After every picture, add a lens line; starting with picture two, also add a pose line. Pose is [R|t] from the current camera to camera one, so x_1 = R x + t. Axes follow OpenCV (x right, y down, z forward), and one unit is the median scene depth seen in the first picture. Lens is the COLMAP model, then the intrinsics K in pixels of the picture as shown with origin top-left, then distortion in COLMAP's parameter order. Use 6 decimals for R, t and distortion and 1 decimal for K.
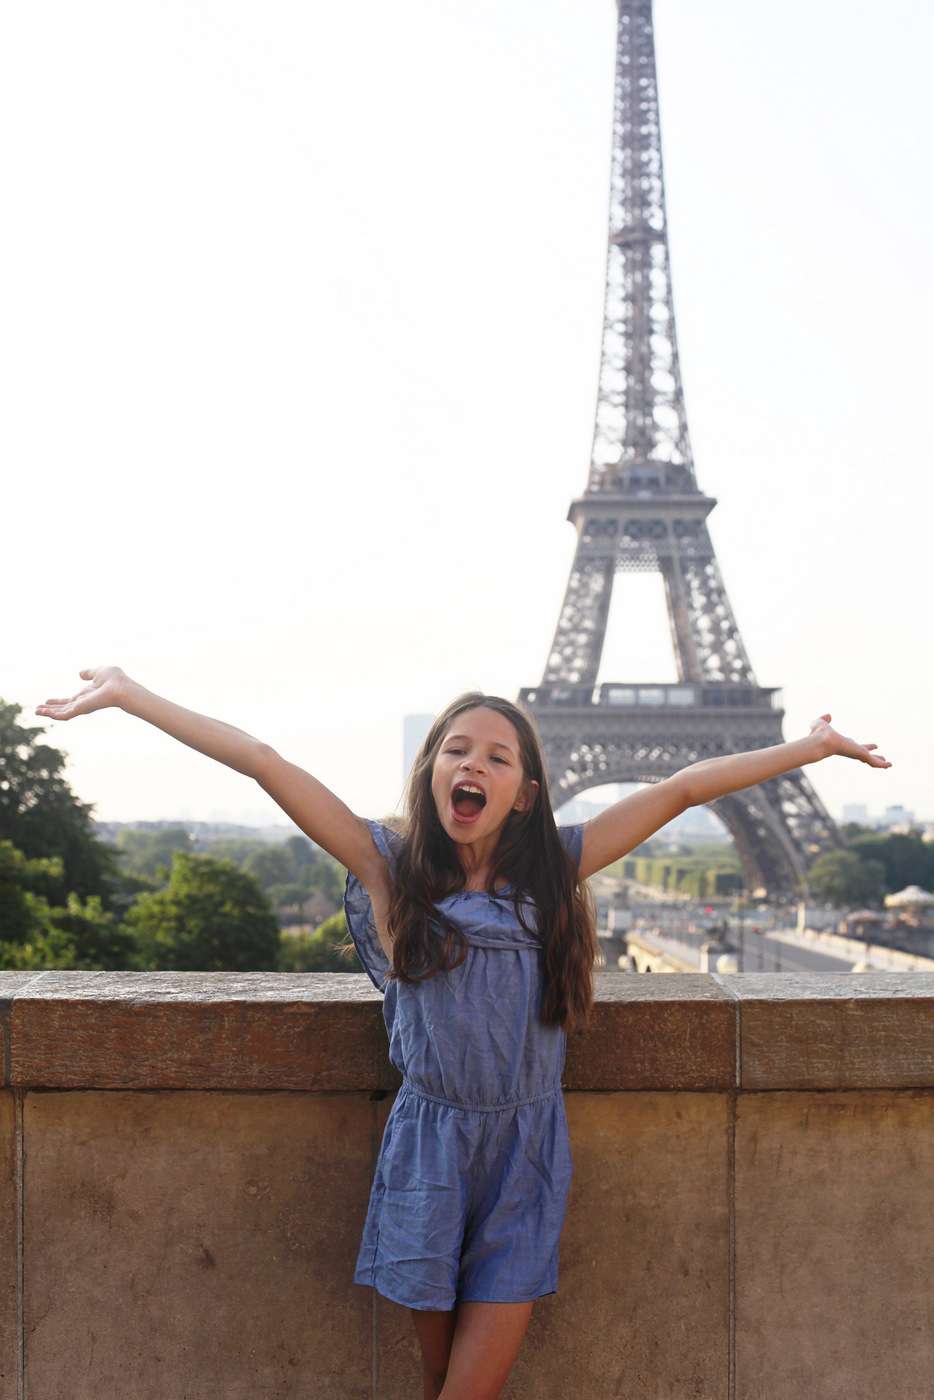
lens RADIAL K [[2003.4, 0, 467.0], [0, 2003.4, 700.0], [0, 0, 1]] dist [-0.128613, 0.086442]
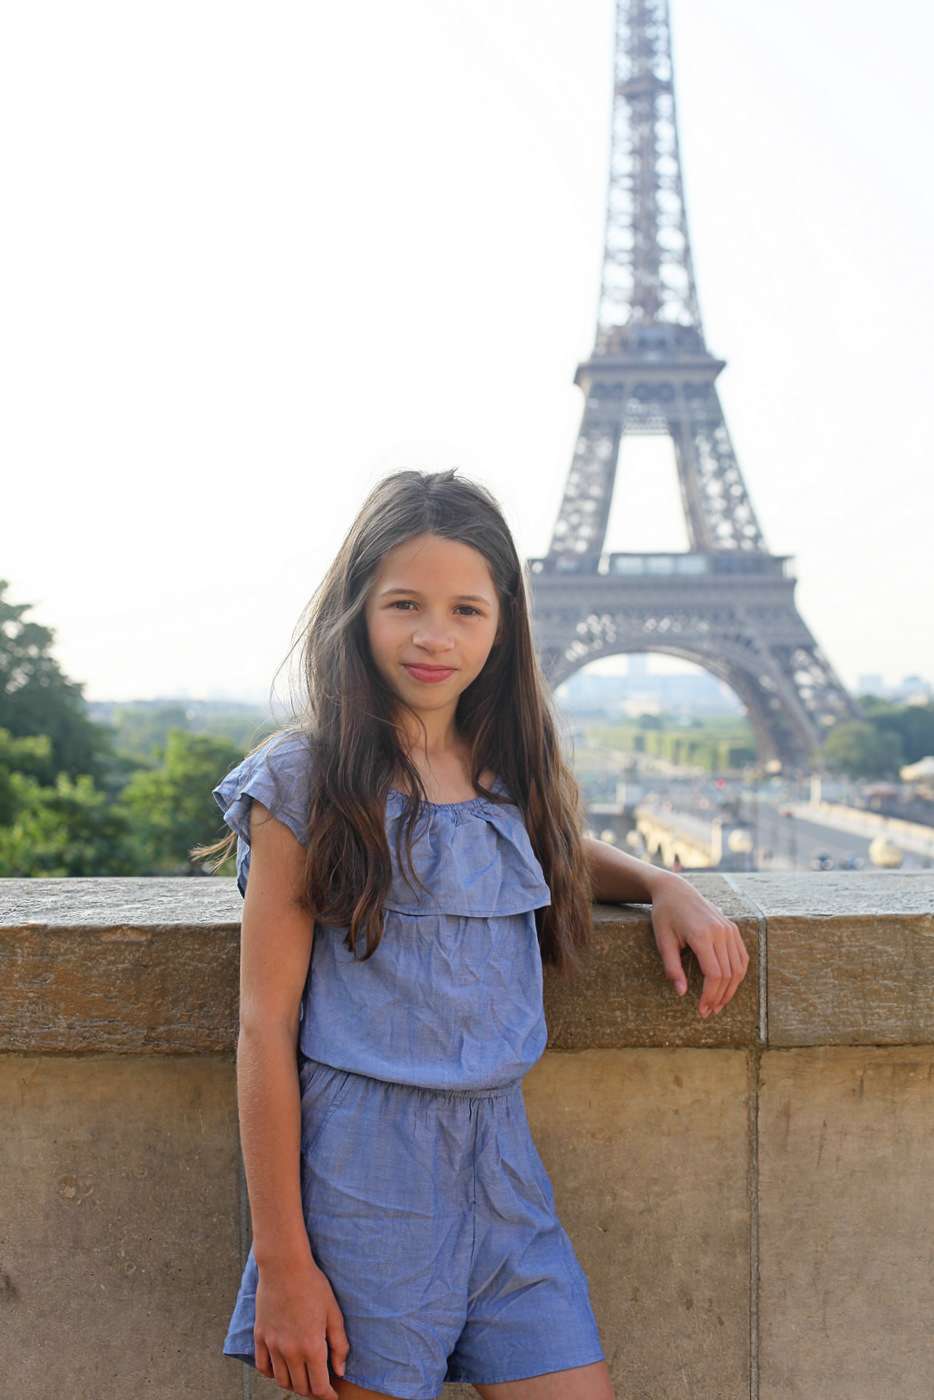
lens RADIAL K [[2003.4, 0, 467.0], [0, 2003.4, 700.0], [0, 0, 1]] dist [-0.128613, 0.086442]
pose [[0.999926, -0.010564, -0.006109, 0.004645], [0.010920, 0.998049, 0.061480, 0.003848], [0.005447, -0.061542, 0.998090, 0.037760]]
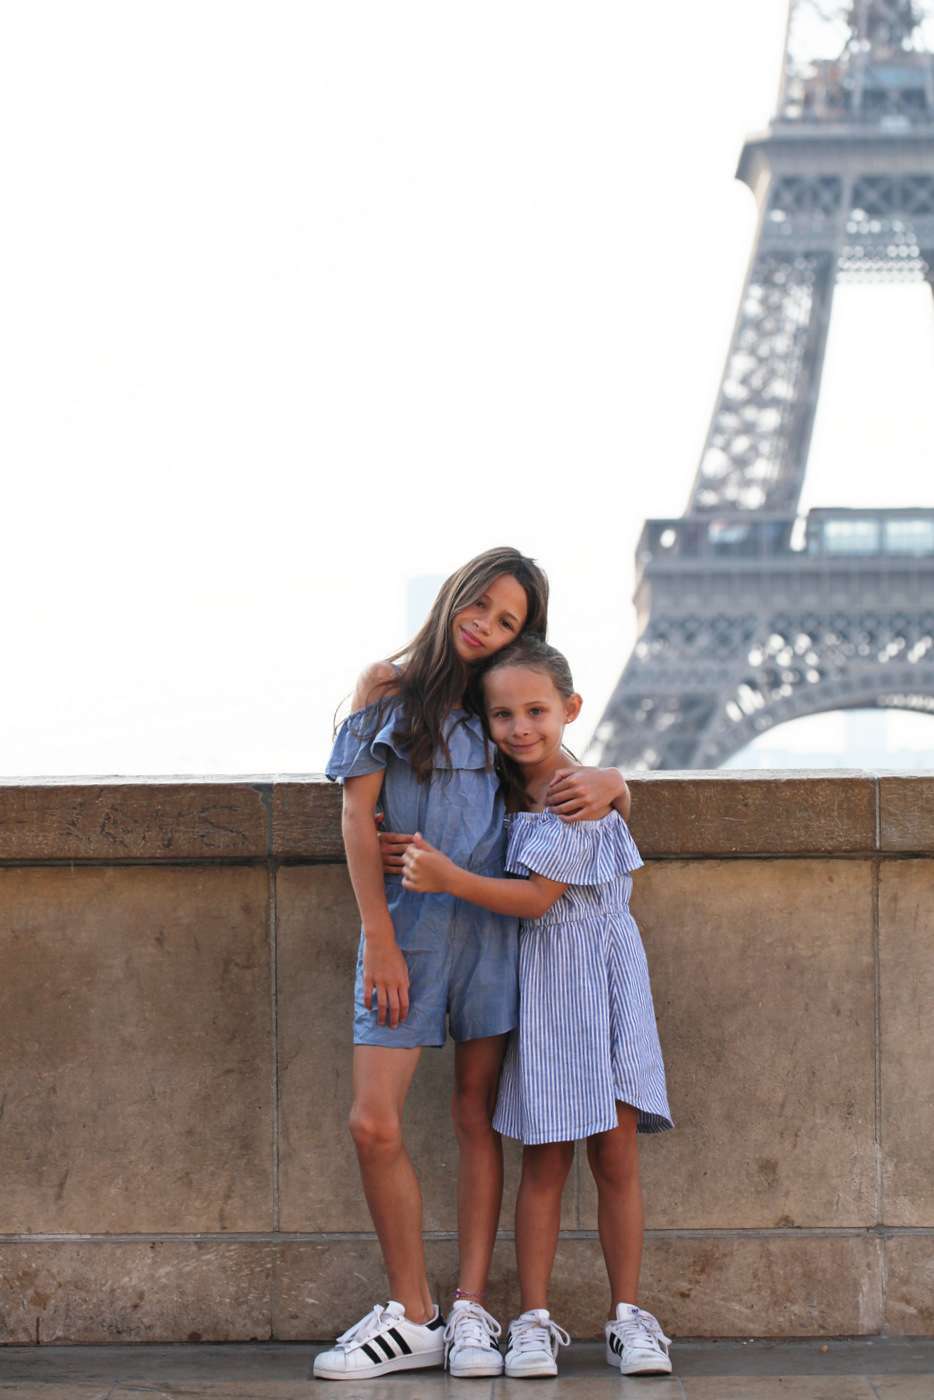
lens RADIAL K [[4687.2, 0, 467.0], [0, 4687.2, 700.0], [0, 0, 1]] dist [-0.054547, -1.369171]
pose [[0.999916, -0.009498, -0.008846, -0.010201], [0.009776, 0.999442, 0.031931, 0.001312], [0.008538, -0.032014, 0.999451, -0.216024]]
